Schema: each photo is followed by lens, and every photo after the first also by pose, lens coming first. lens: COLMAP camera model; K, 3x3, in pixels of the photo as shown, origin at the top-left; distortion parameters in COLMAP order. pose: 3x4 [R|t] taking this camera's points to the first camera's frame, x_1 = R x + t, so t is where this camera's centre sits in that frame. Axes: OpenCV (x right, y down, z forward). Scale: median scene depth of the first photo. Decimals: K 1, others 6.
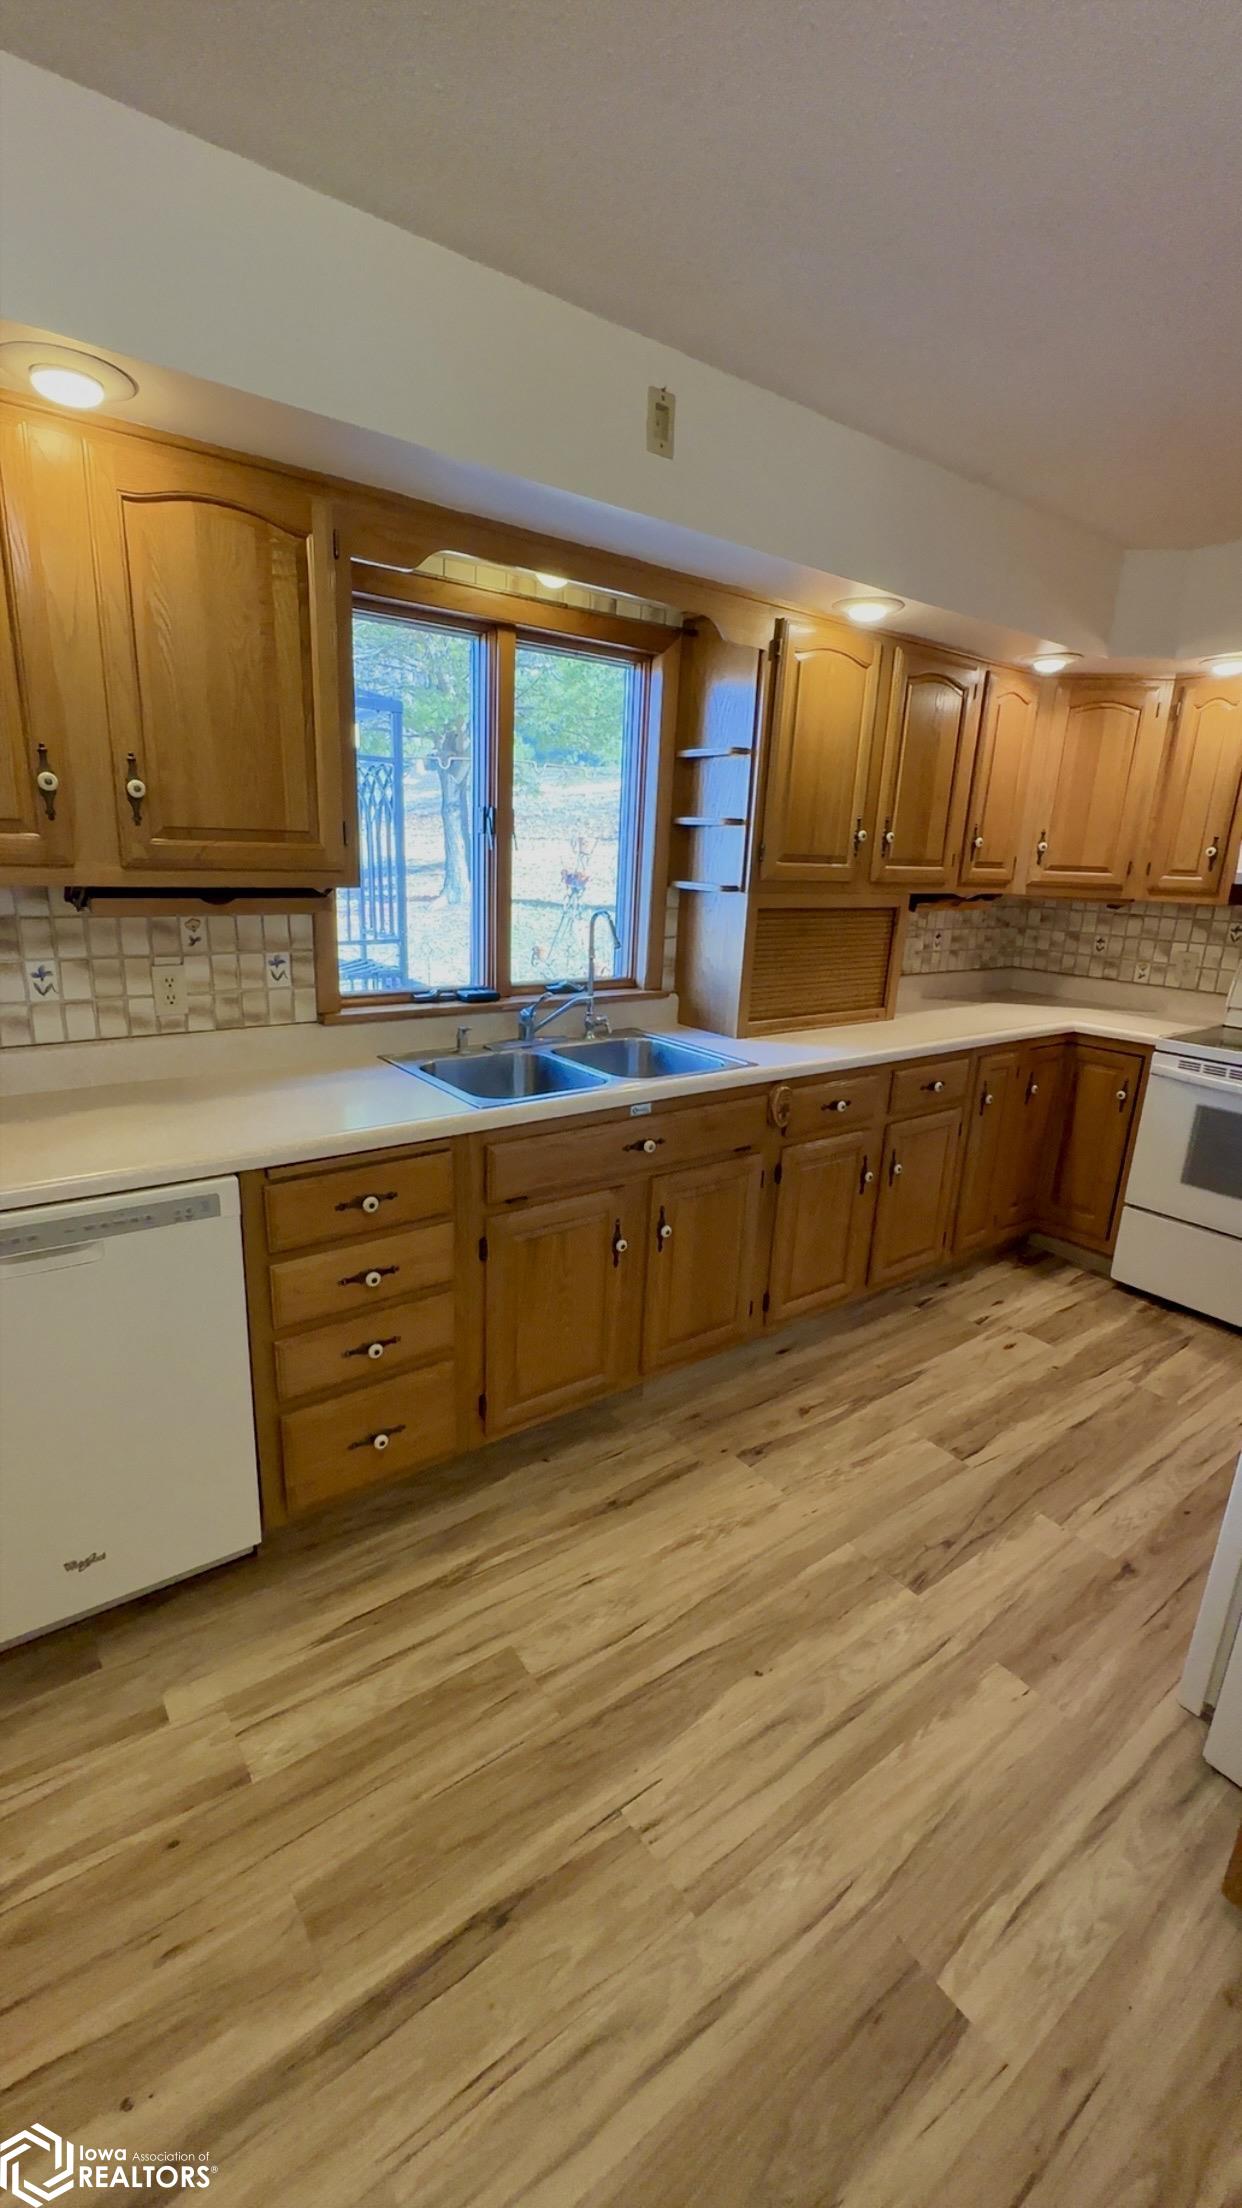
lens RADIAL K [[922.6, 0, 612.9], [0, 922.6, 1098.7], [0, 0, 1]] dist [0.000944, 0.000508]
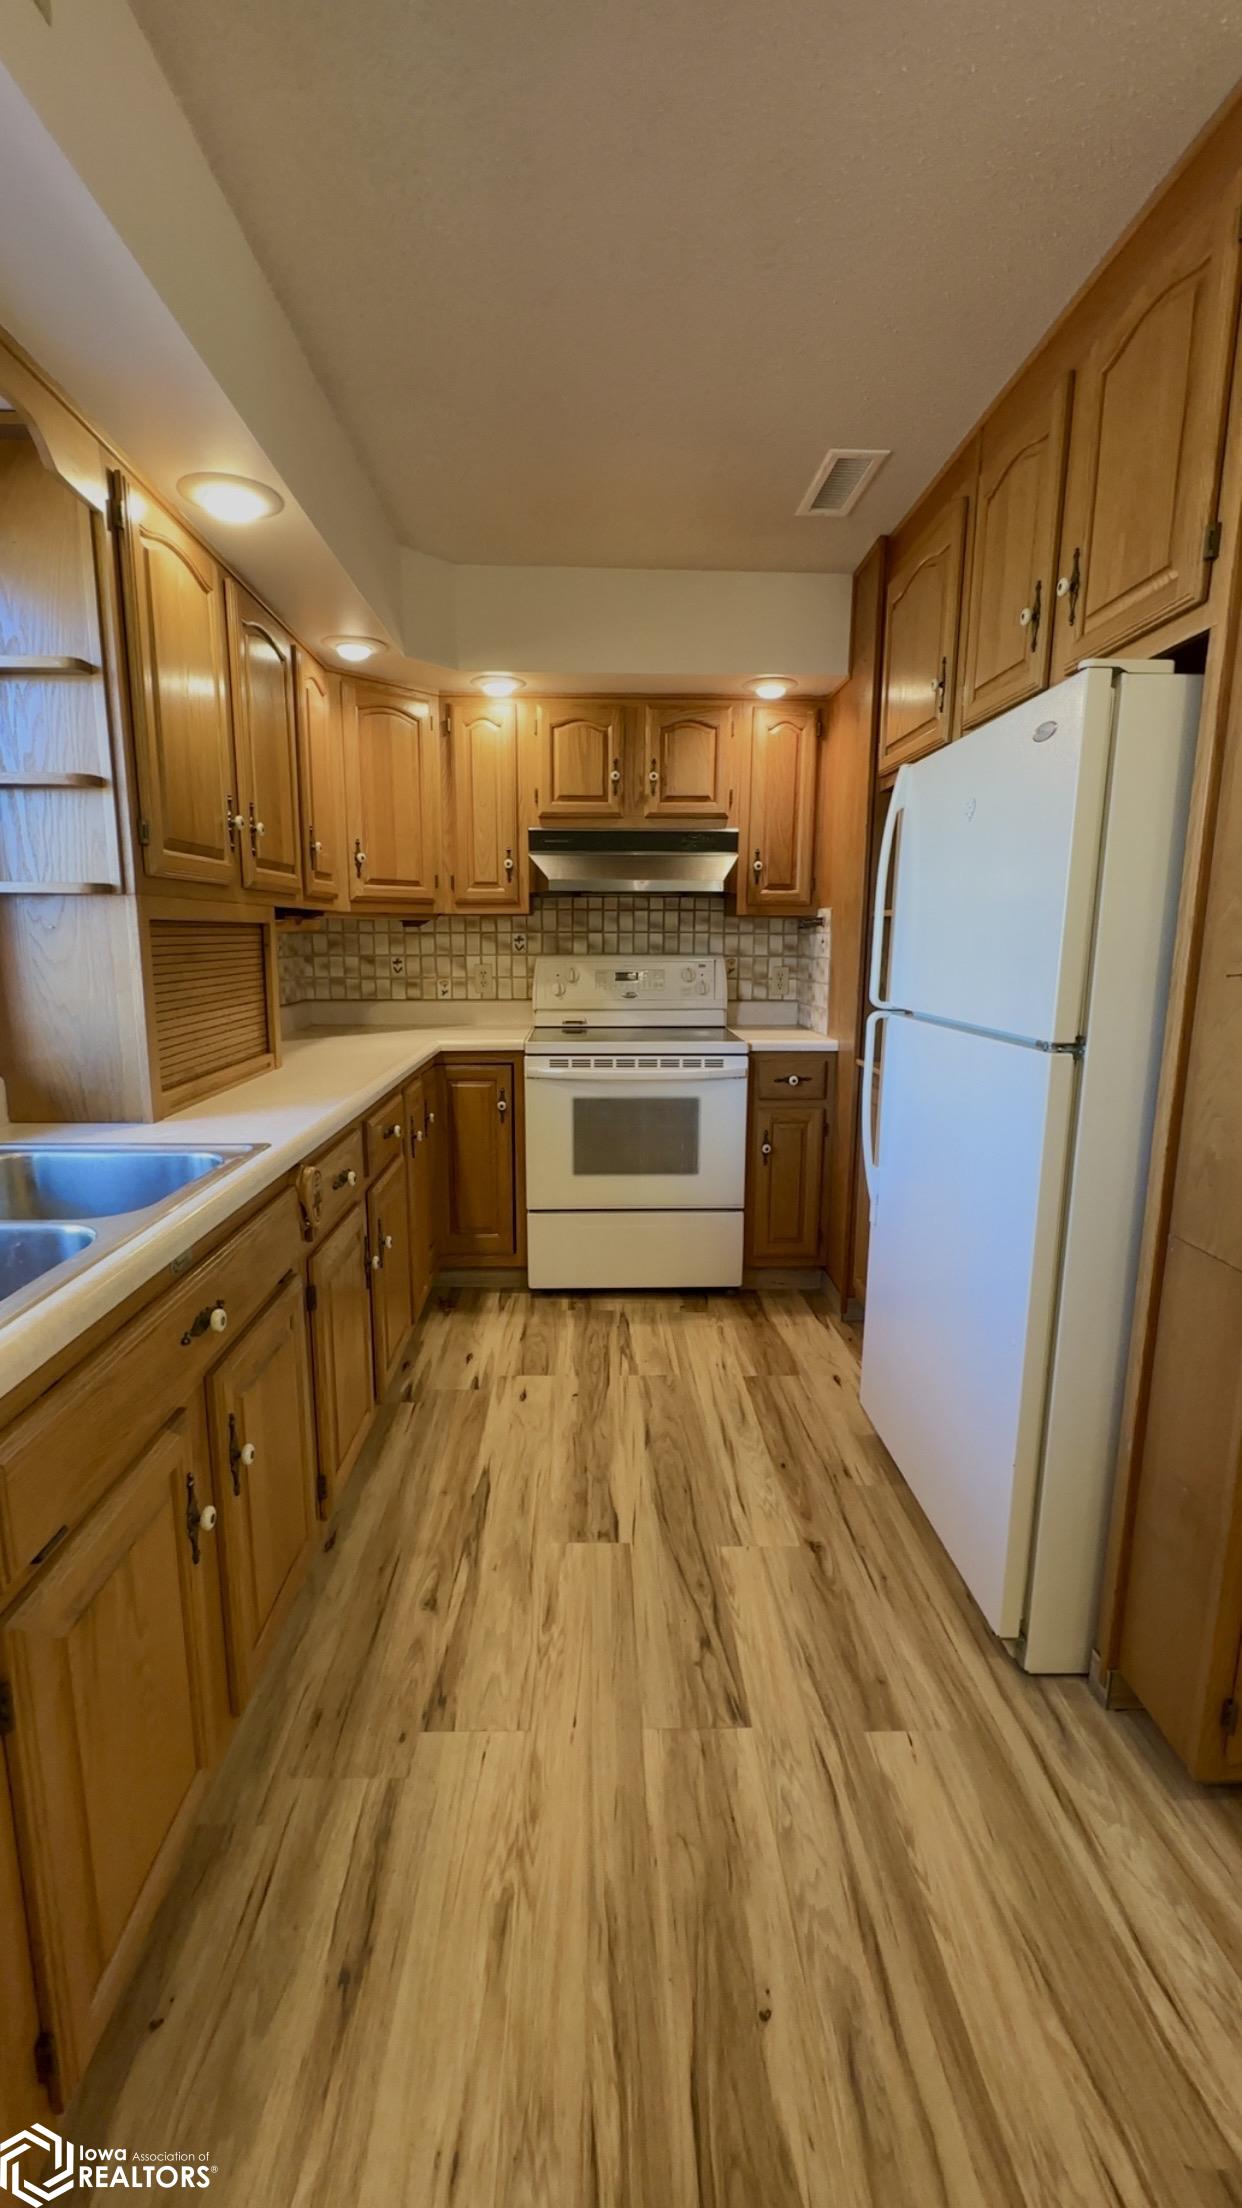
lens RADIAL K [[922.6, 0, 612.9], [0, 922.6, 1098.7], [0, 0, 1]] dist [0.000944, 0.000508]
pose [[0.578489, -0.182020, 0.795122, -0.189595], [0.234134, 0.970818, 0.051897, -0.040283], [-0.781365, 0.156143, 0.604225, 0.363827]]
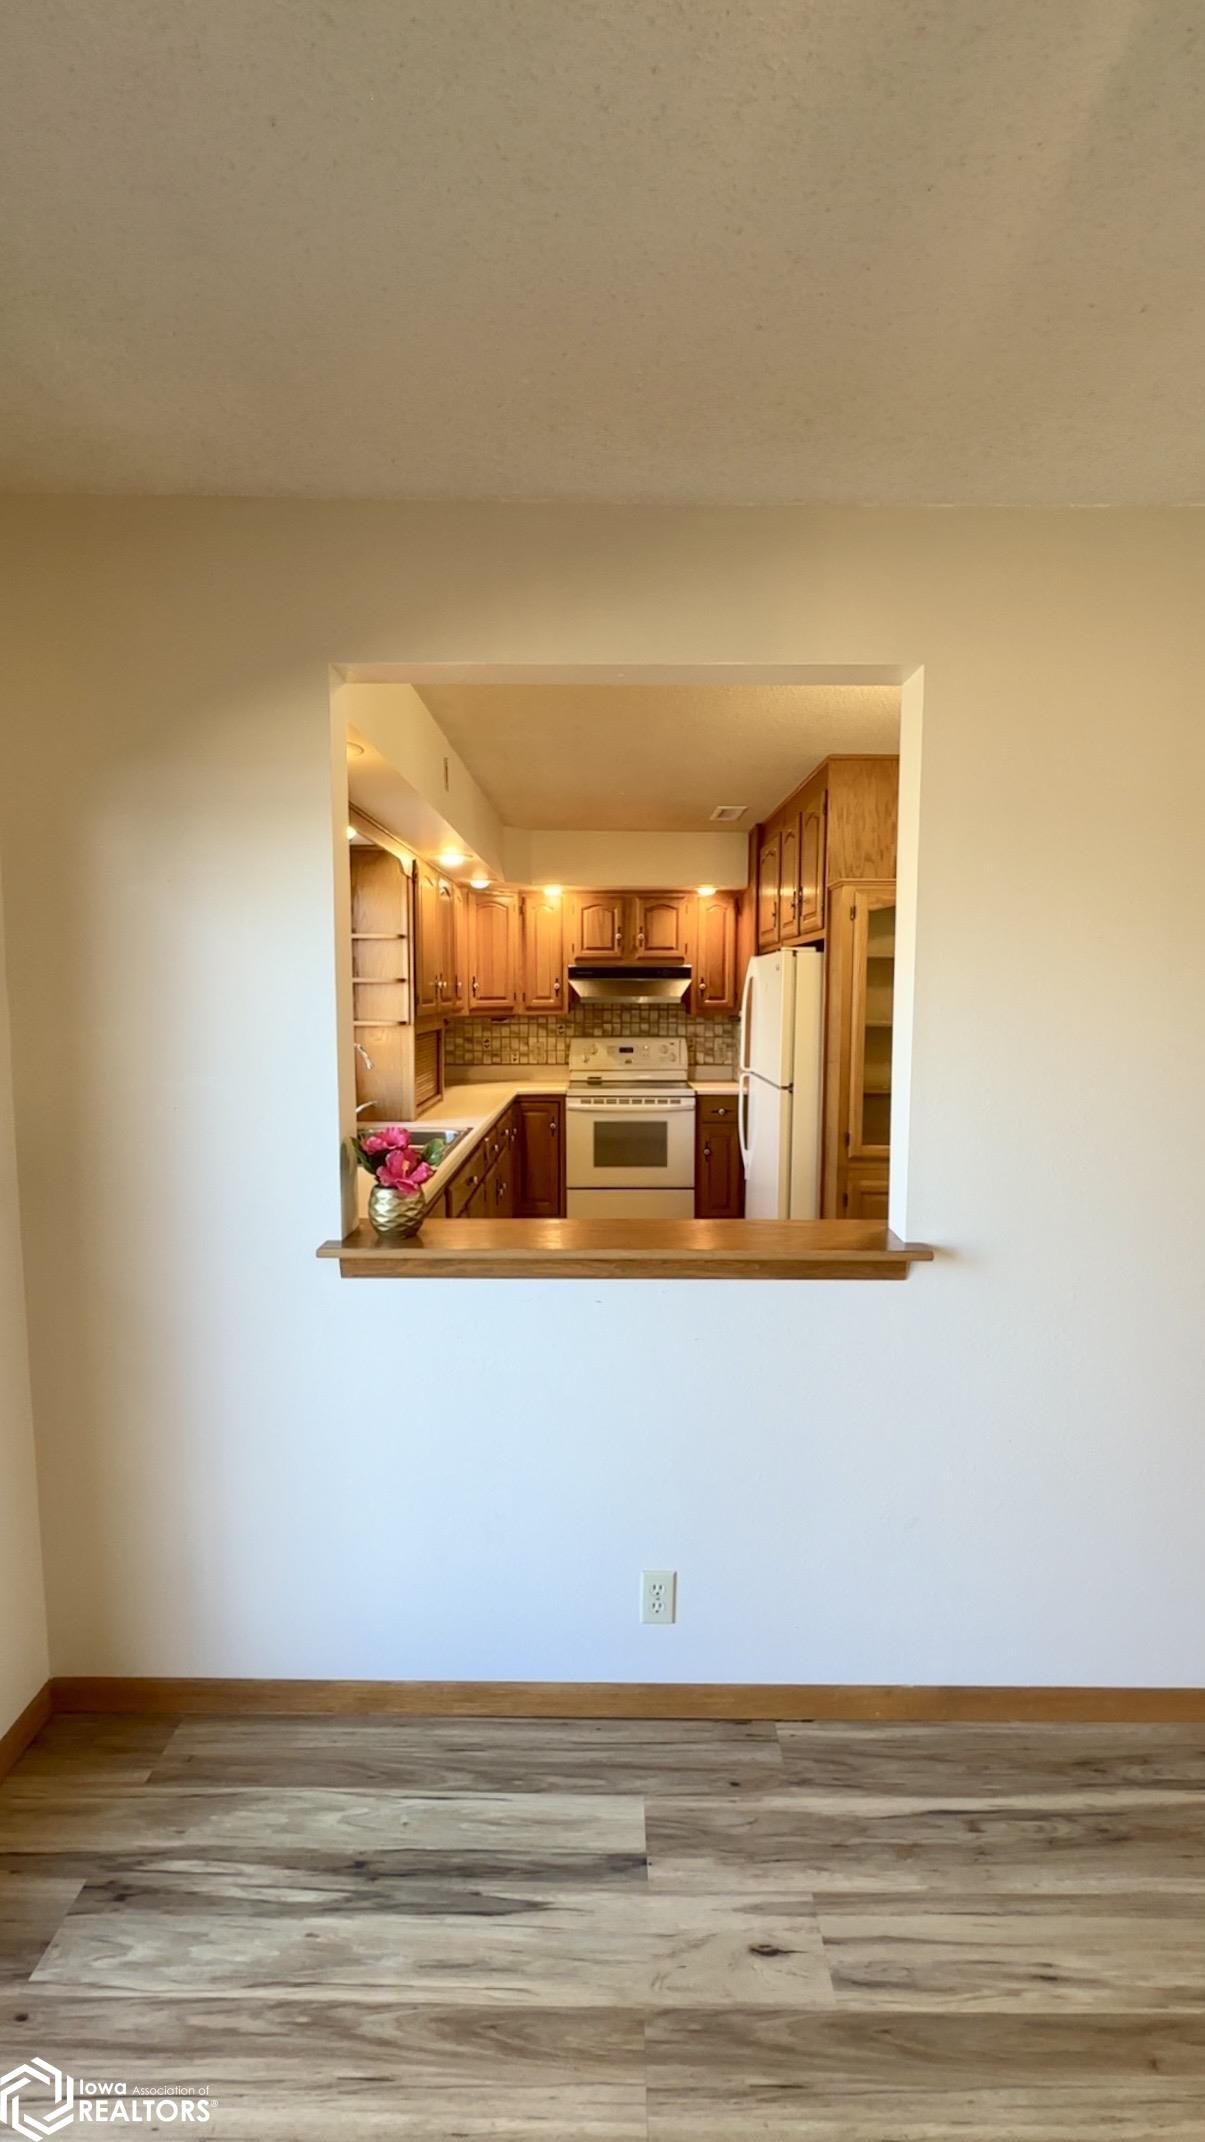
lens RADIAL K [[922.3, 0, 602.5], [0, 922.3, 1071.0], [0, 0, 1]] dist [0.000340, 0.000110]
pose [[0.600396, -0.110310, 0.792058, -0.857053], [0.233146, 0.971559, -0.041420, -0.012404], [-0.764963, 0.209534, 0.609038, -0.151741]]
